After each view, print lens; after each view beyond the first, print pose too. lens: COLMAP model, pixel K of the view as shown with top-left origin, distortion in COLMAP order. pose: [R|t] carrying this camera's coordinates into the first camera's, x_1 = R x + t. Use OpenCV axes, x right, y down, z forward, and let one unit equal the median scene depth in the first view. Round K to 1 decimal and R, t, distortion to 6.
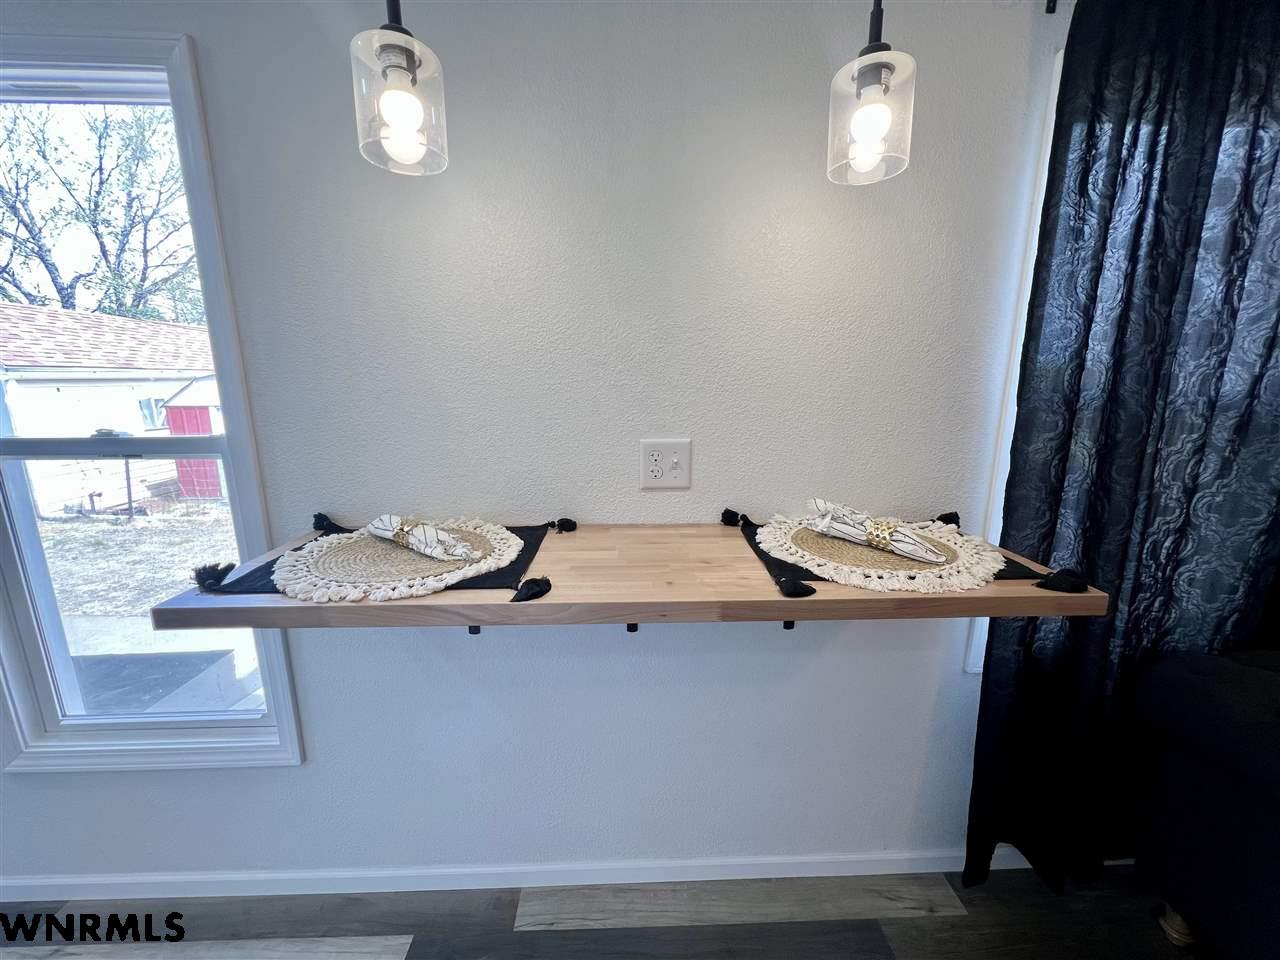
lens RADIAL K [[509.5, 0, 645.6], [0, 509.5, 481.8], [0, 0, 1]] dist [-0.002020, -0.000424]
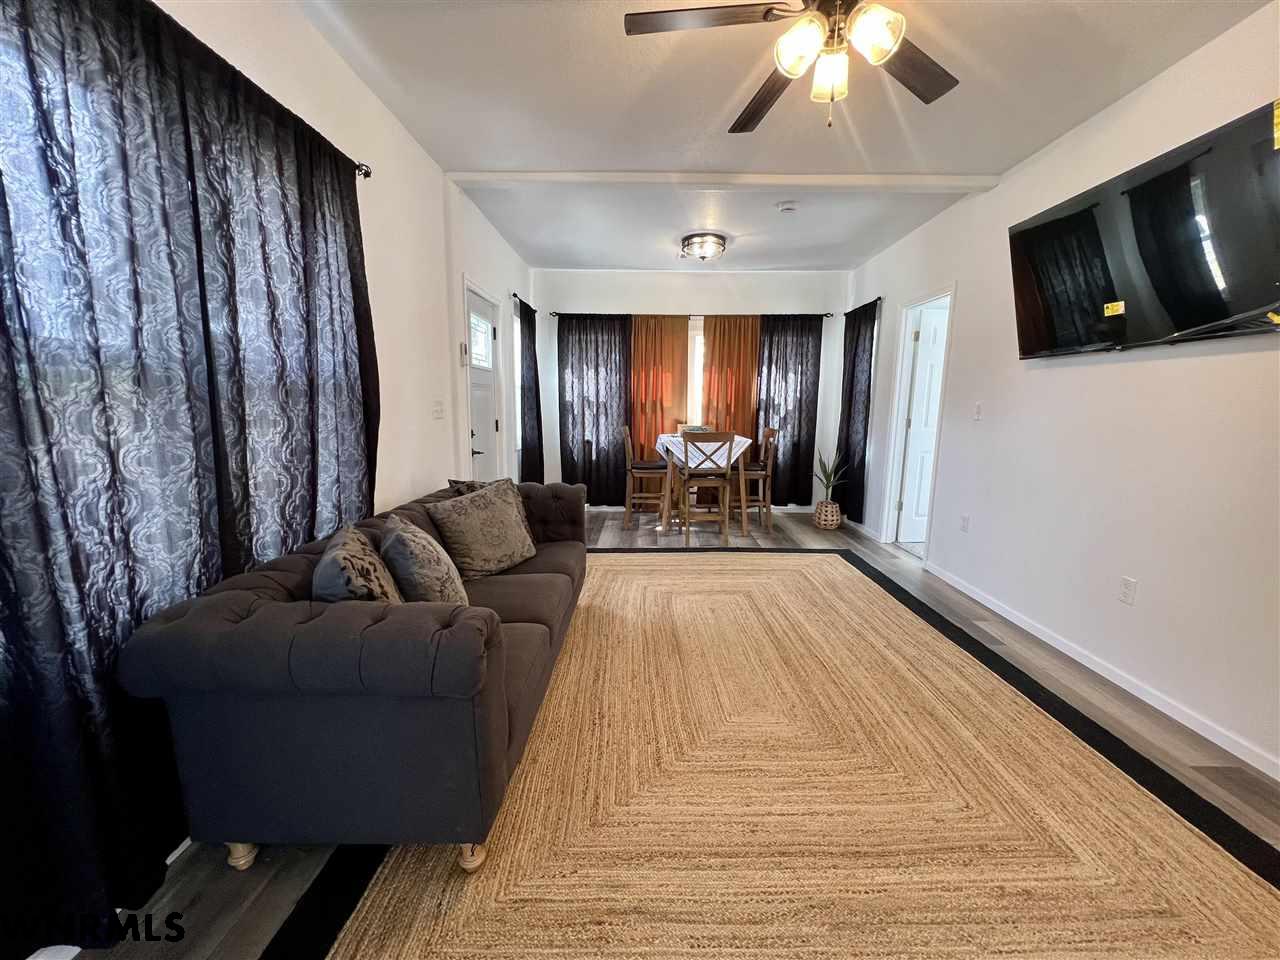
lens RADIAL K [[509.5, 0, 640.6], [0, 509.5, 485.3], [0, 0, 1]] dist [-0.002020, -0.000424]
pose [[0.050680, -0.162511, 0.985404, 0.177057], [0.191371, 0.969969, 0.150123, 0.138990], [-0.980208, 0.180970, 0.080258, -0.035585]]
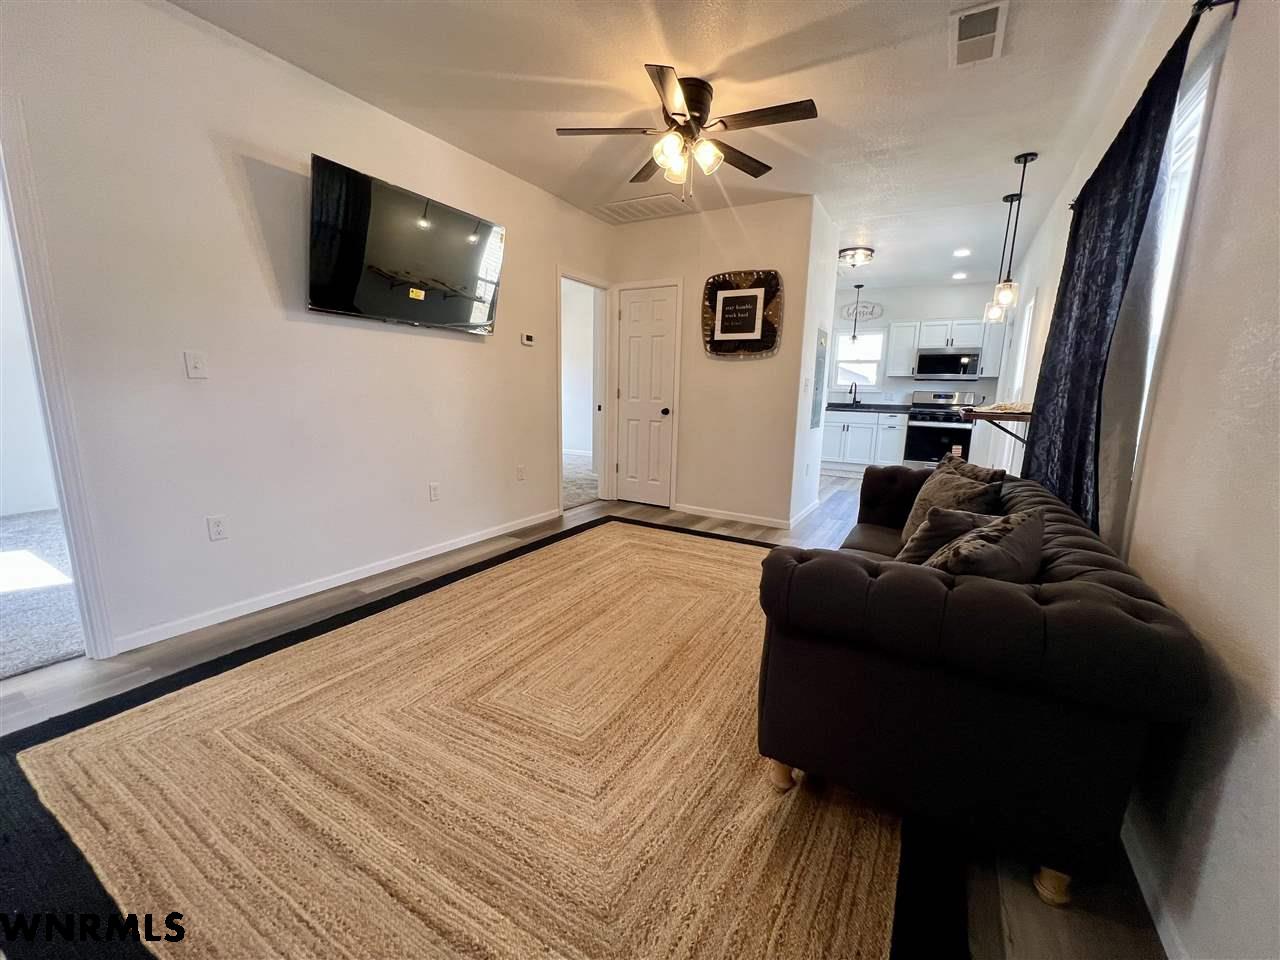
lens RADIAL K [[509.5, 0, 646.3], [0, 509.5, 482.7], [0, 0, 1]] dist [-0.002020, -0.000424]
pose [[-0.532211, 0.138292, -0.835240, 3.648908], [-0.195812, 0.939711, 0.280360, 0.075477], [0.823656, 0.312761, -0.473045, 0.681104]]
